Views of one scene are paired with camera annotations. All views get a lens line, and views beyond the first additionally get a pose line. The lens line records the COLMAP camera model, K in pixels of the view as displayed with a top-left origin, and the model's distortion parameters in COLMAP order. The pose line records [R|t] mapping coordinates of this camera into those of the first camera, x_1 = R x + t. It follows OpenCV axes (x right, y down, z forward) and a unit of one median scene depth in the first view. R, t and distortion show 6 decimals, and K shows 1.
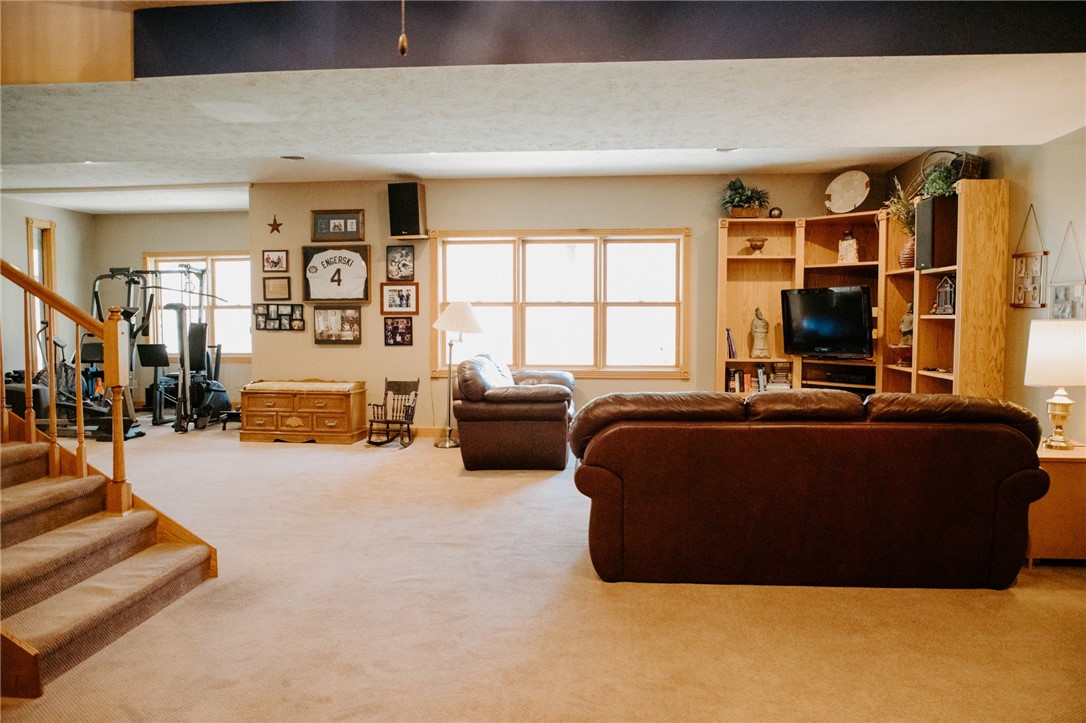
lens RADIAL K [[767.4, 0, 542.6], [0, 767.4, 359.1], [0, 0, 1]] dist [-0.014062, -0.002798]
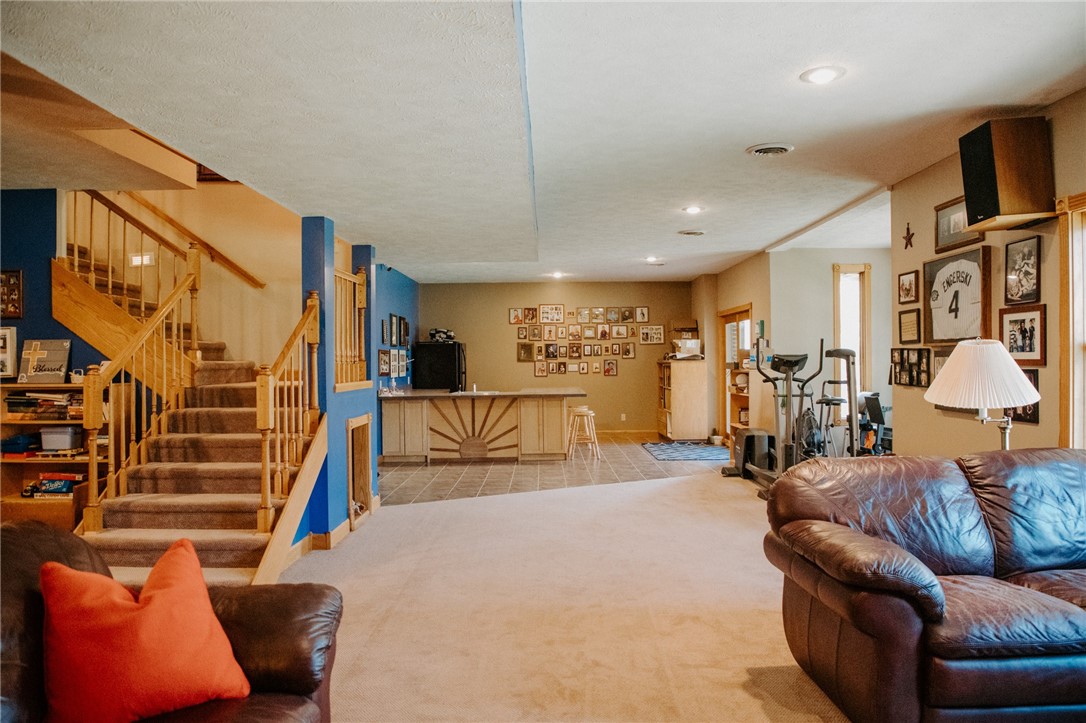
lens RADIAL K [[767.4, 0, 543.9], [0, 767.4, 357.7], [0, 0, 1]] dist [-0.014062, -0.002798]
pose [[0.076070, -0.000773, -0.997102, 0.328710], [-0.060218, 0.998171, -0.005368, -0.040065], [0.995283, 0.060451, 0.075884, 0.621283]]
